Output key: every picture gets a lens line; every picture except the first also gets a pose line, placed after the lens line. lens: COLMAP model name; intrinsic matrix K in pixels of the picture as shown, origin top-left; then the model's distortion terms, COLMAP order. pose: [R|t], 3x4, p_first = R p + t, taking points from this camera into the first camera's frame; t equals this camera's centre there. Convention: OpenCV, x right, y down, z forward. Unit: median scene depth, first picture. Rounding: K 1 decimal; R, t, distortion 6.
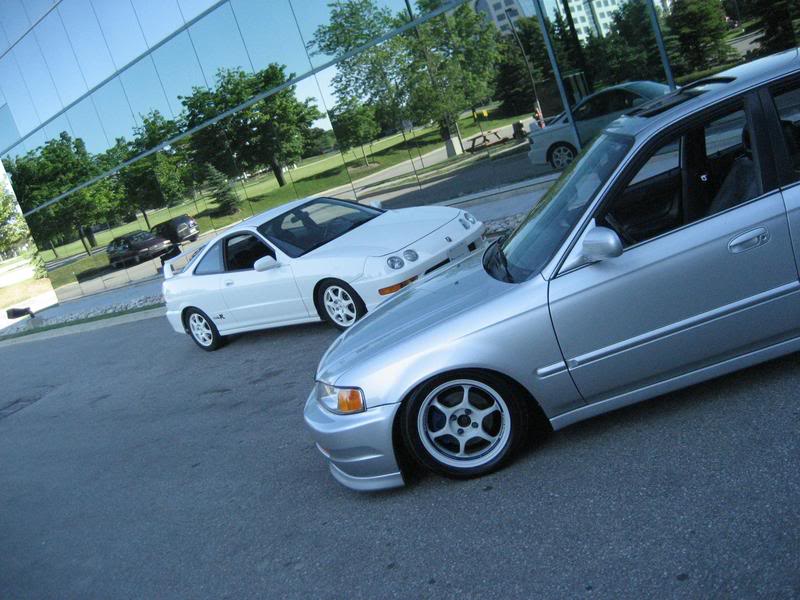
lens RADIAL K [[858.4, 0, 400.0], [0, 858.4, 300.0], [0, 0, 1]] dist [-0.180208, 0.272978]
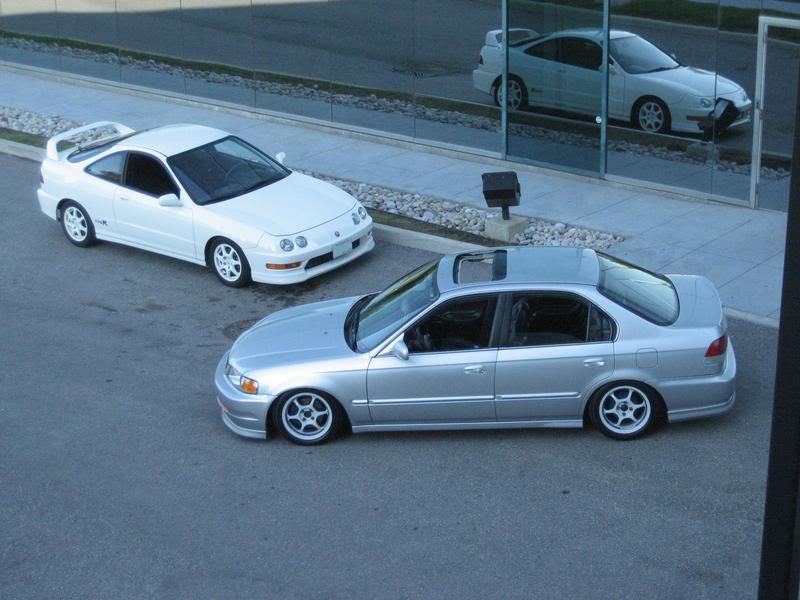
lens RADIAL K [[1709.1, 0, 400.0], [0, 1709.1, 300.0], [0, 0, 1]] dist [-0.055211, -0.231992]
pose [[0.953677, 0.271322, 0.129942, -0.275628], [-0.286767, 0.950441, 0.120108, -0.582238], [-0.090915, -0.151807, 0.984220, -2.560299]]
